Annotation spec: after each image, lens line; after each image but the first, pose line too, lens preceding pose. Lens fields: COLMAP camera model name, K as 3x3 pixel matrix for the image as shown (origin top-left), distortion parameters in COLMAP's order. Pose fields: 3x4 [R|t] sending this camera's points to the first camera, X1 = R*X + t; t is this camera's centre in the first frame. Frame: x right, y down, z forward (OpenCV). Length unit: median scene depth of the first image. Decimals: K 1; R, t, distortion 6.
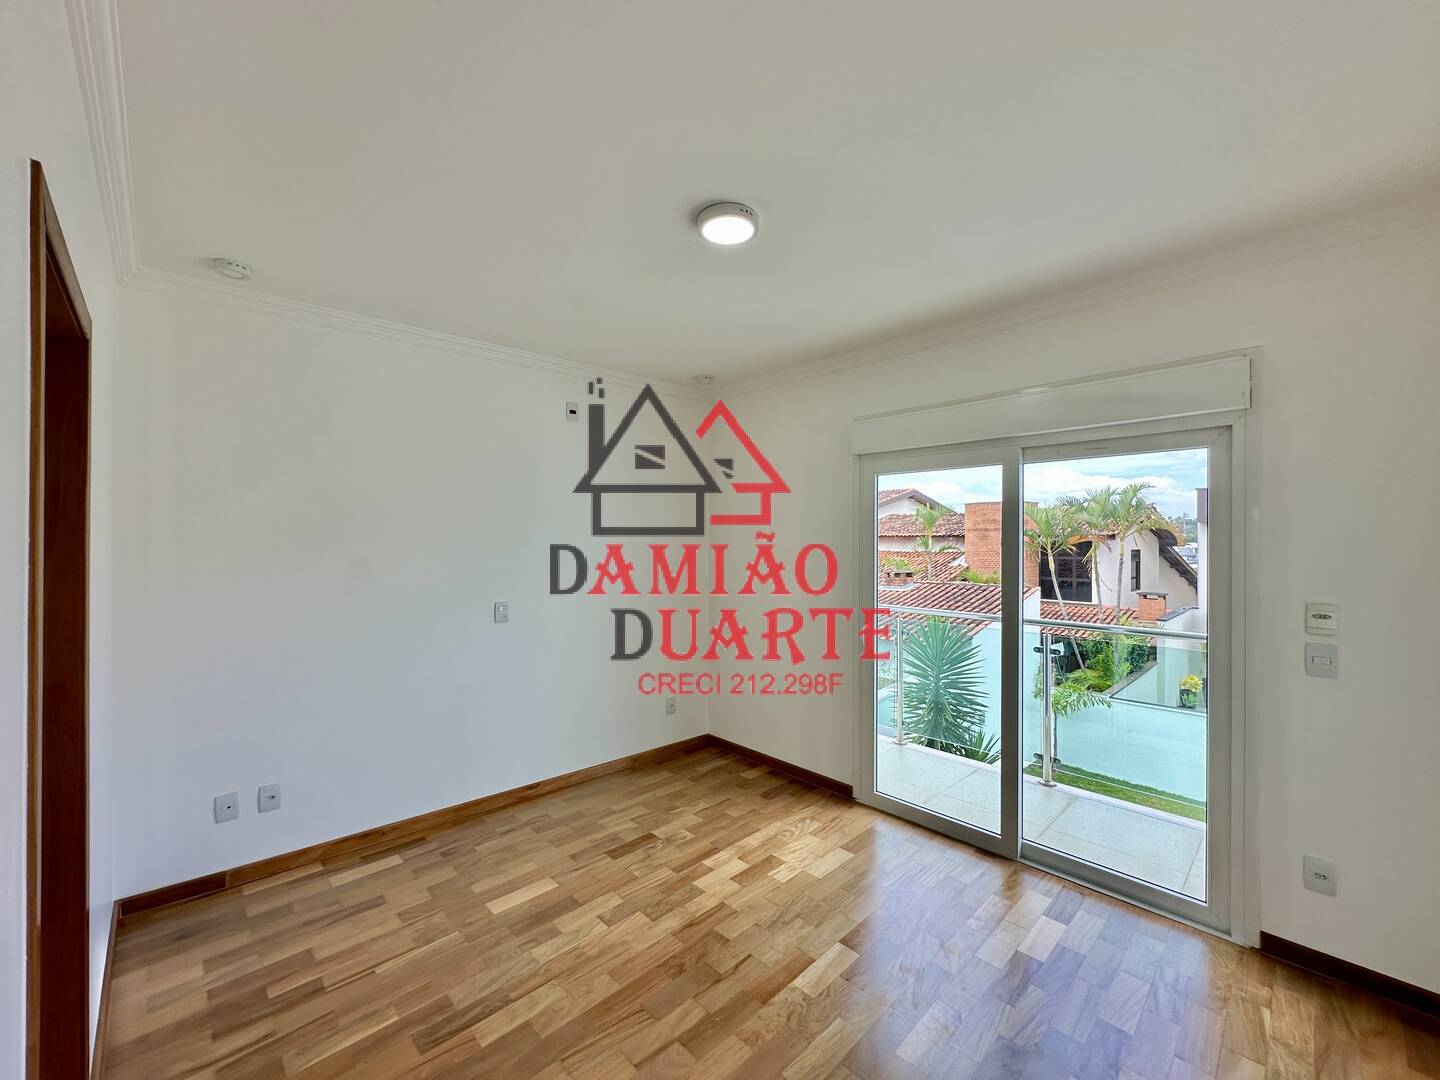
lens RADIAL K [[576.3, 0, 720.0], [0, 576.3, 540.0], [0, 0, 1]] dist [-0.005468, 0.000782]
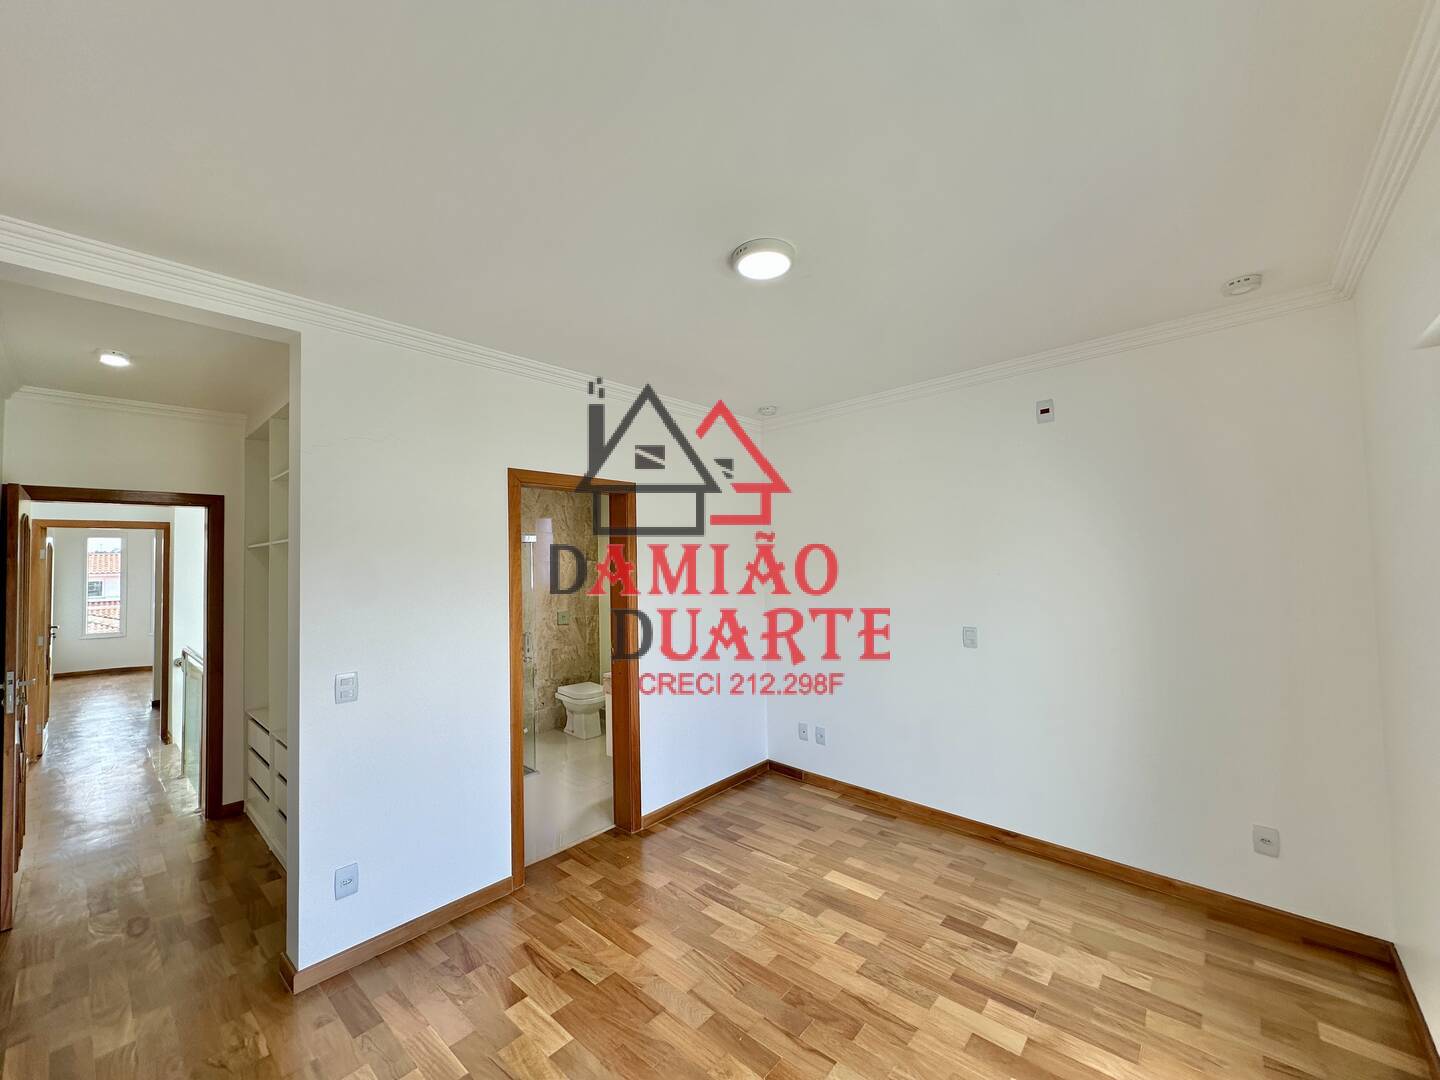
lens RADIAL K [[576.3, 0, 720.0], [0, 576.3, 540.0], [0, 0, 1]] dist [-0.005468, 0.000782]
pose [[0.069047, -0.040455, -0.996793, 0.761341], [0.022893, 0.998979, -0.038958, -0.016912], [0.997351, -0.020130, 0.069903, 0.652353]]
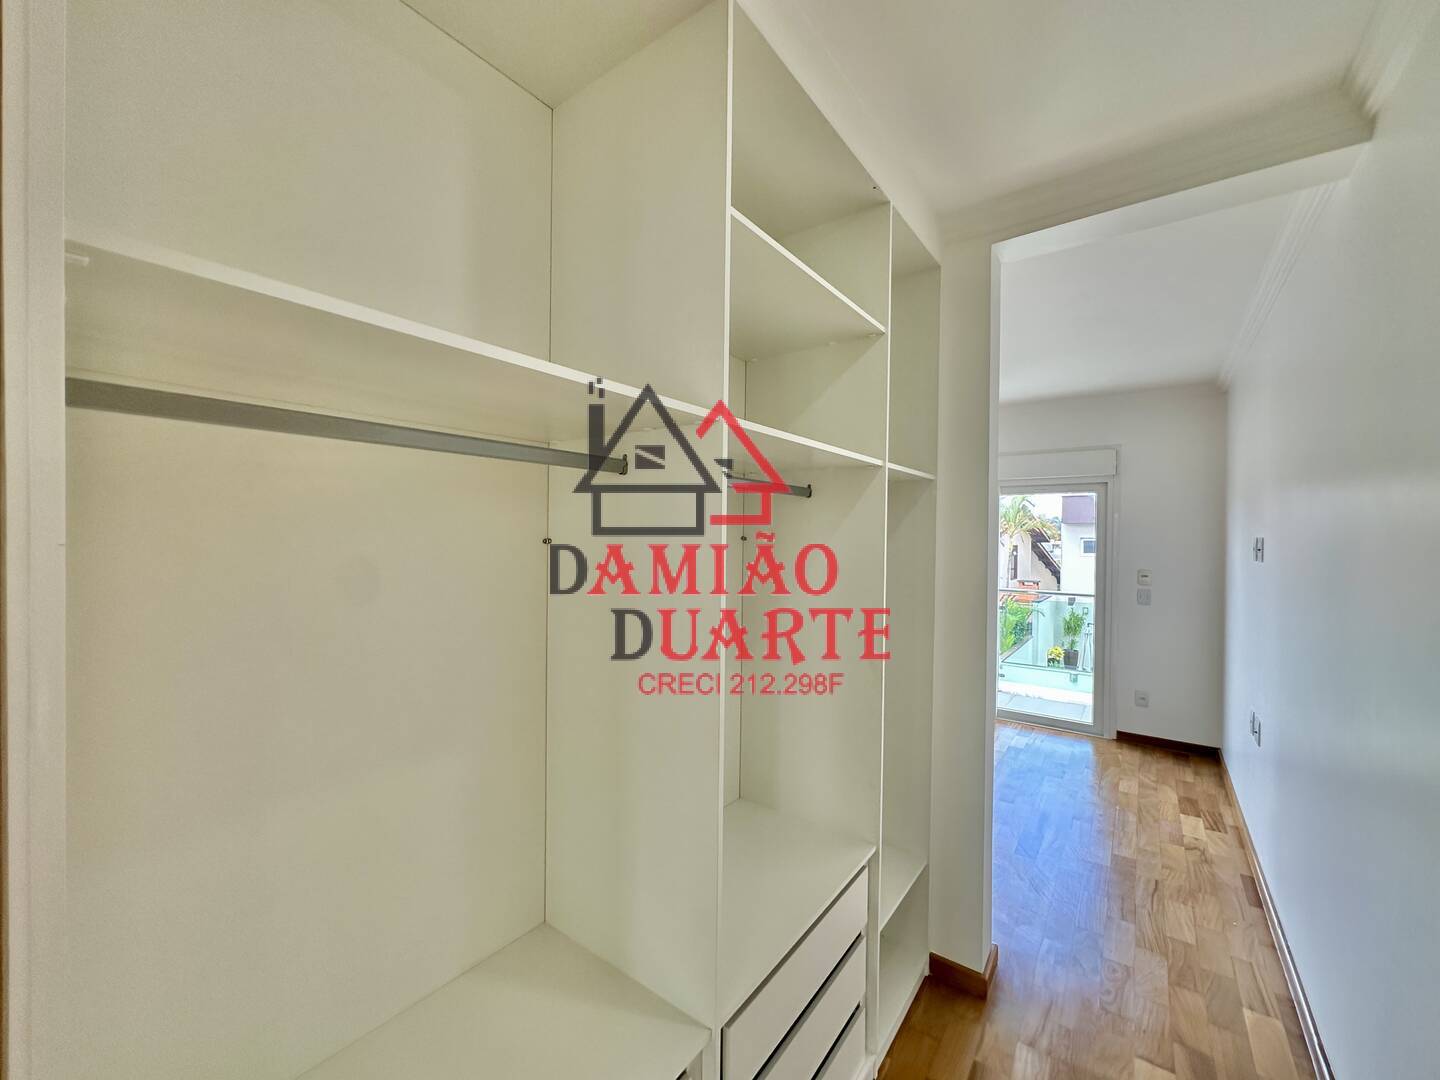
lens RADIAL K [[576.3, 0, 720.0], [0, 576.3, 540.0], [0, 0, 1]] dist [-0.005468, 0.000782]
pose [[0.985982, 0.006852, 0.166710, -0.707915], [-0.008682, 0.999910, 0.010256, -0.006002], [-0.166625, -0.011559, 0.985953, -0.690572]]
